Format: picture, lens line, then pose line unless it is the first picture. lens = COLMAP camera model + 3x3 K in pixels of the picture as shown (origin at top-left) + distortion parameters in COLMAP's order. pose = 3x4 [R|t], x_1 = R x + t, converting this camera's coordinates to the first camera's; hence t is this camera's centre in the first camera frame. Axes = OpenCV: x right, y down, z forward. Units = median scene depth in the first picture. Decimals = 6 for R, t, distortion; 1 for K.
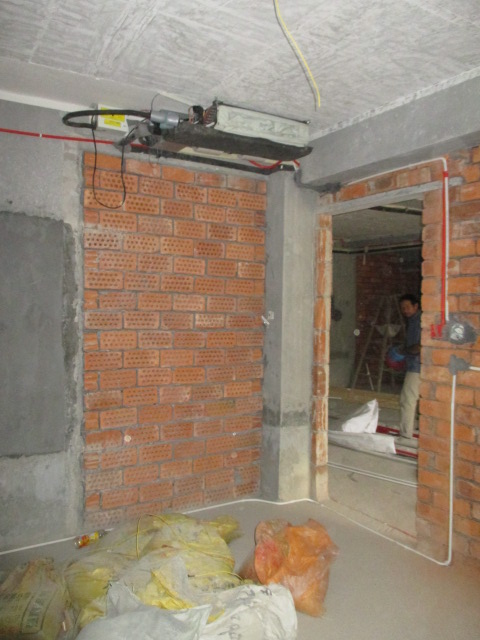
lens RADIAL K [[533.3, 0, 242.7], [0, 533.3, 316.8], [0, 0, 1]] dist [-0.028154, 0.005426]
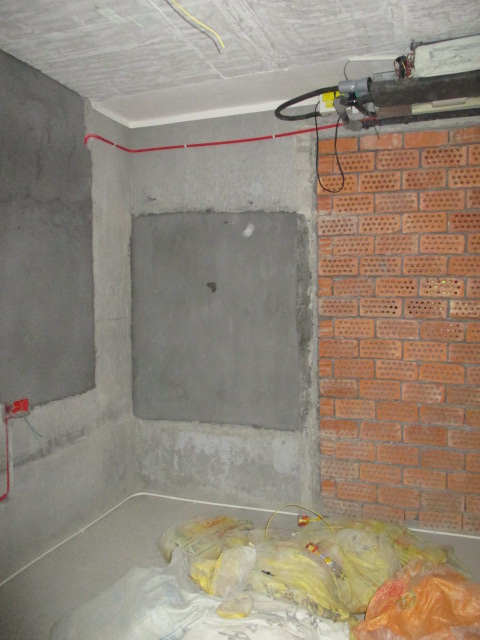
lens RADIAL K [[533.3, 0, 236.5], [0, 533.3, 315.9], [0, 0, 1]] dist [-0.028154, 0.005426]
pose [[0.612342, 0.016208, -0.790427, 0.401161], [-0.003073, 0.999831, 0.018122, 0.005247], [0.790587, -0.008668, 0.612289, 0.245677]]
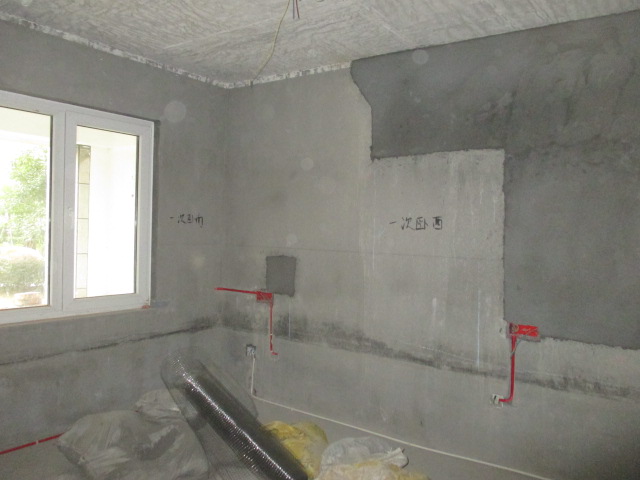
lens RADIAL K [[533.3, 0, 318.8], [0, 533.3, 236.9], [0, 0, 1]] dist [-0.028154, 0.005426]
pose [[-0.928184, -0.032651, -0.370685, 0.232565], [-0.047661, 0.998370, 0.031402, -0.017790], [0.369056, 0.046814, -0.928228, 1.268526]]
